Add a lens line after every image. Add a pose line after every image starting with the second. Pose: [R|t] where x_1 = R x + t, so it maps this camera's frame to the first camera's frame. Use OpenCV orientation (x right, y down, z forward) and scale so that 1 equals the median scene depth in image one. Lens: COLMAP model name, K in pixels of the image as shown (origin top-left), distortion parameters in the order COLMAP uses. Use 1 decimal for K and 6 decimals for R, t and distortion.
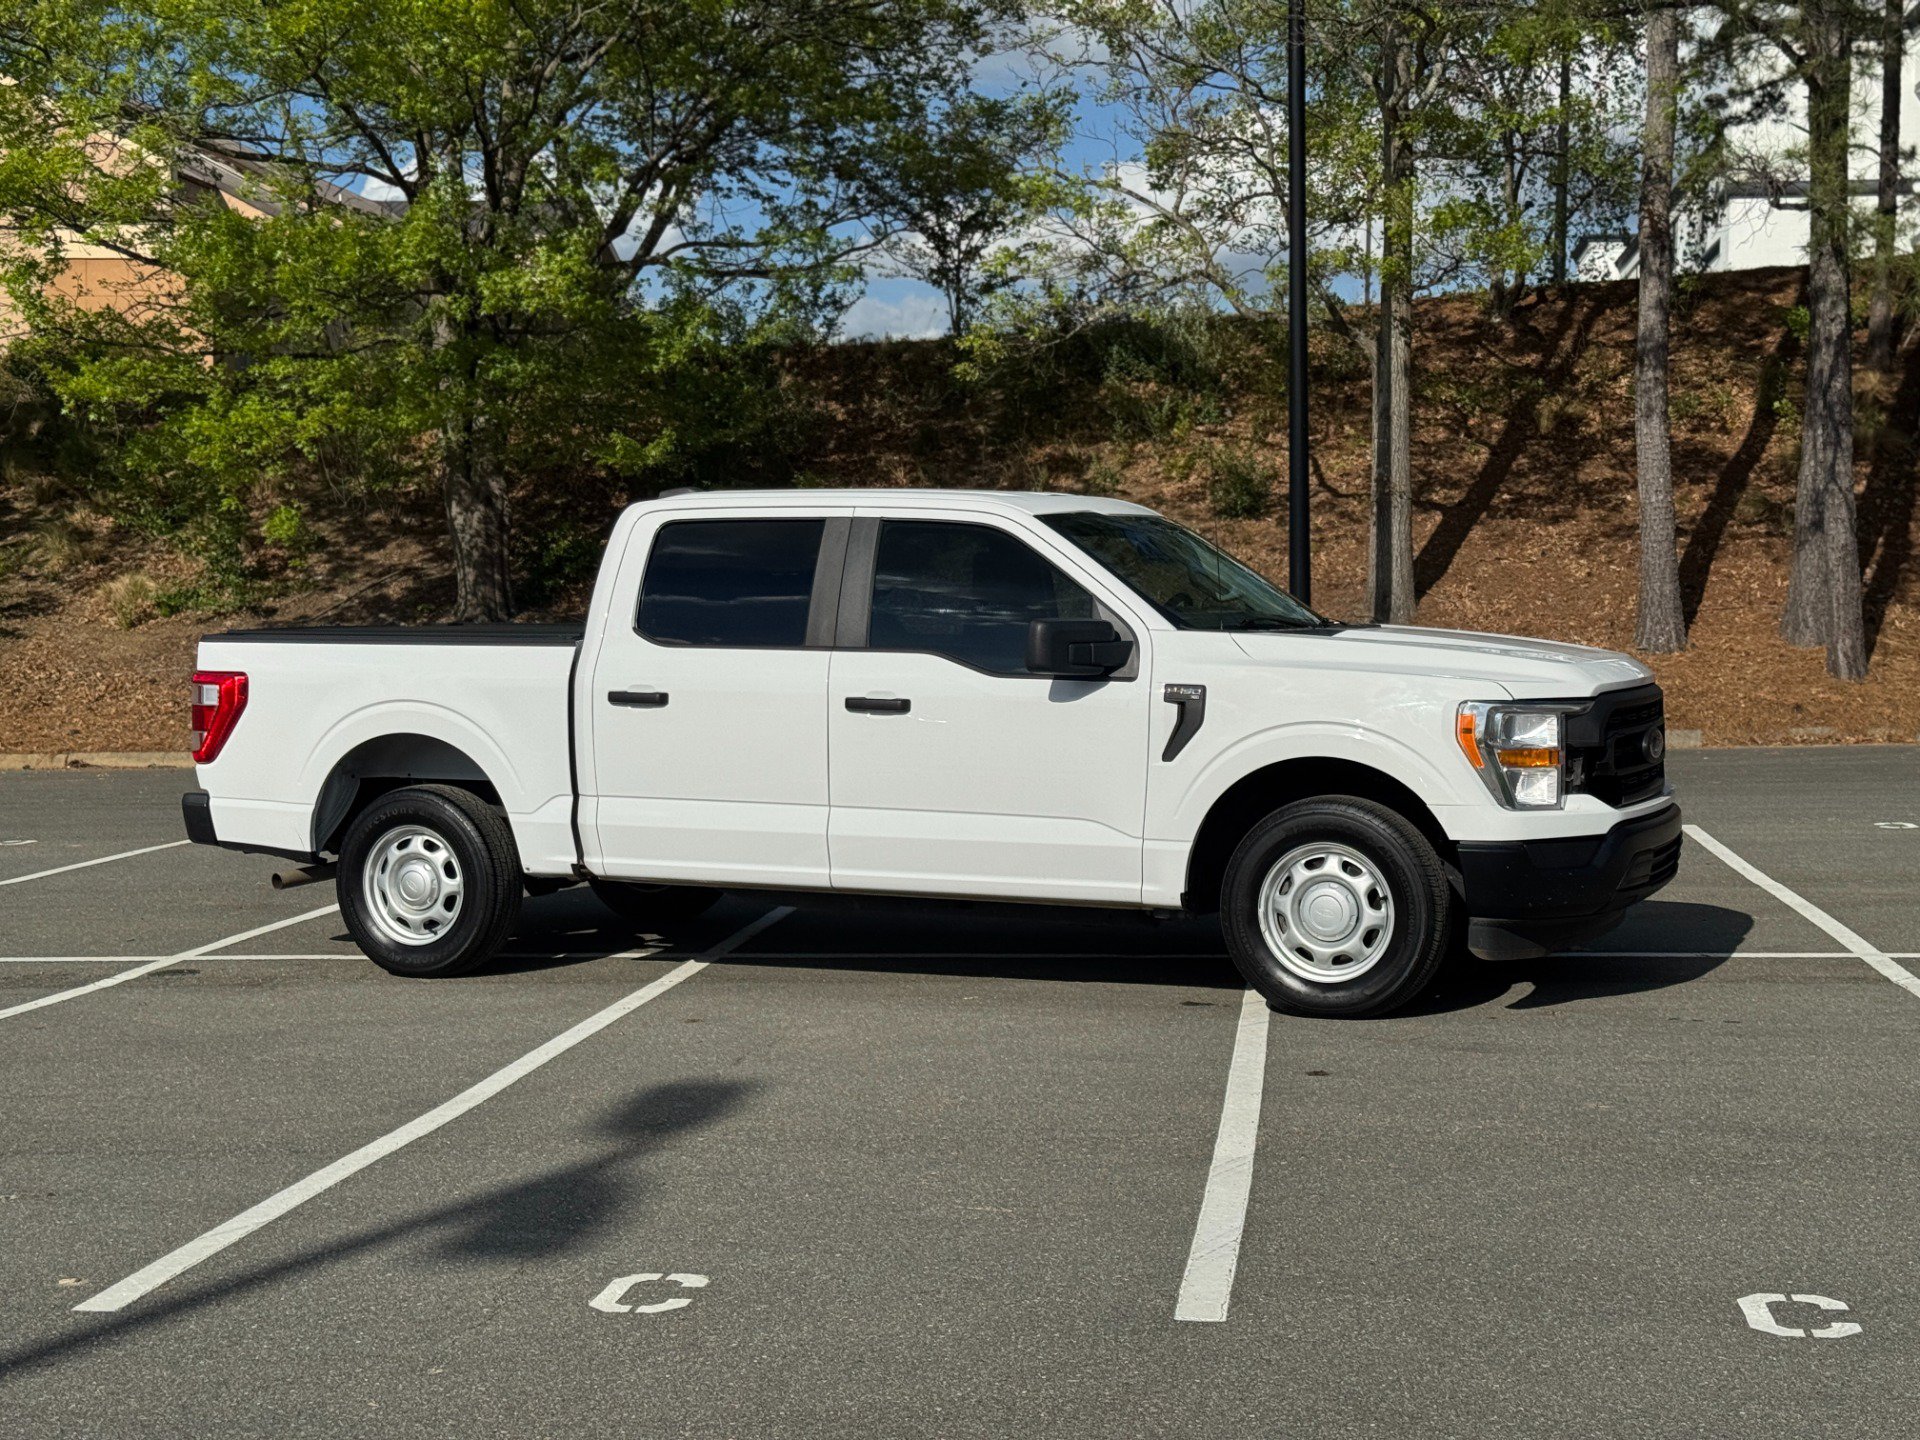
lens RADIAL K [[2657.2, 0, 953.1], [0, 2657.2, 715.2], [0, 0, 1]] dist [0.144526, -0.092754]
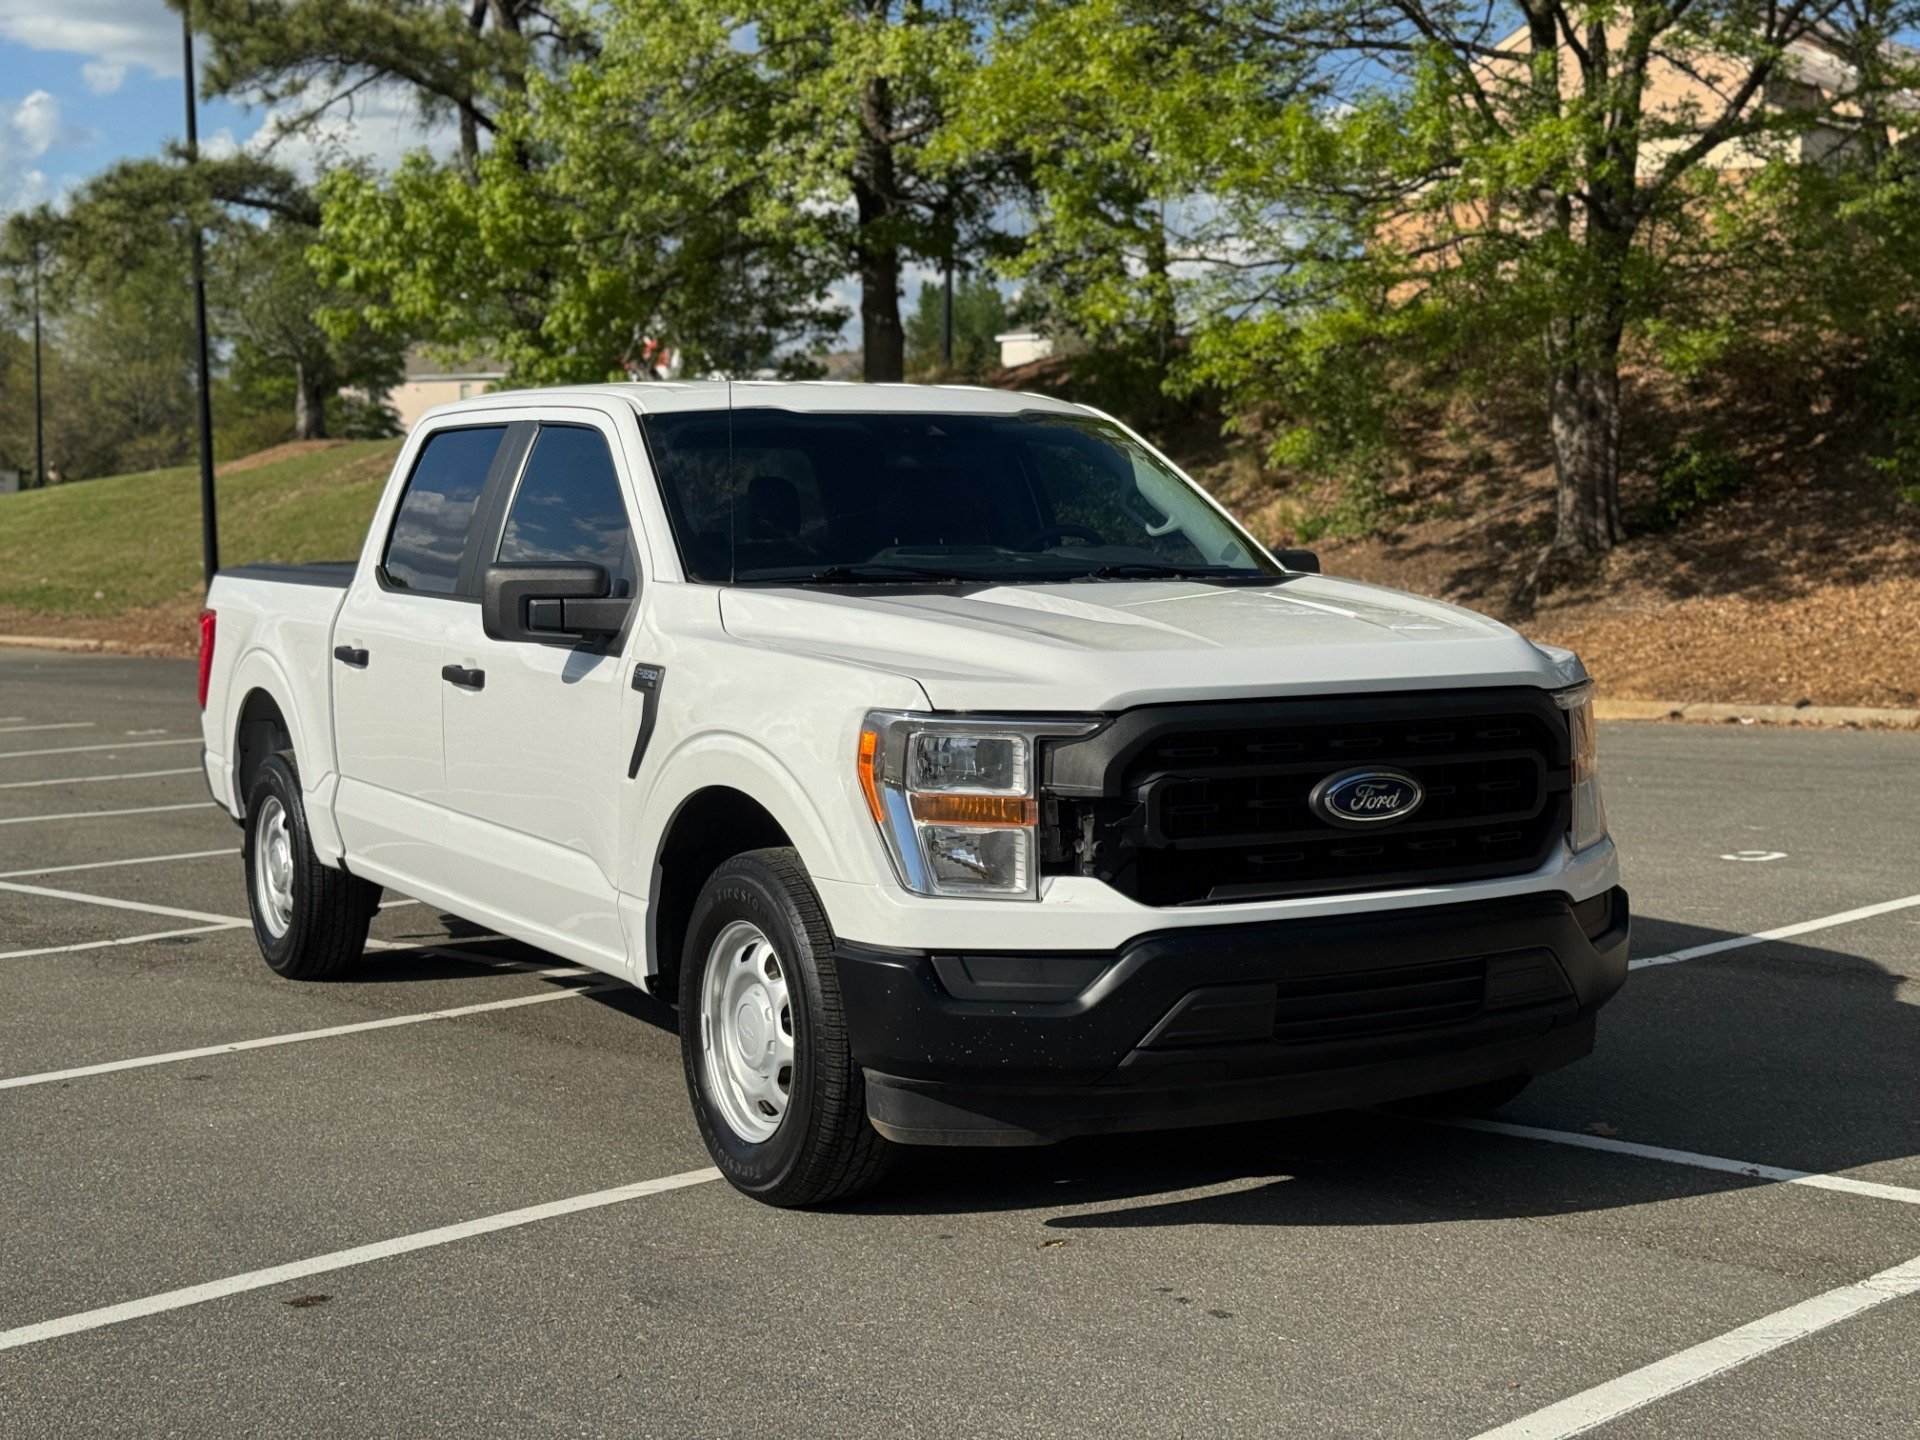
lens RADIAL K [[2657.2, 0, 953.1], [0, 2657.2, 715.2], [0, 0, 1]] dist [0.144526, -0.092754]
pose [[0.810023, 0.047339, -0.584485, 0.535037], [-0.030857, 0.998796, 0.038131, -0.026194], [0.585586, -0.012851, 0.810508, 0.504554]]
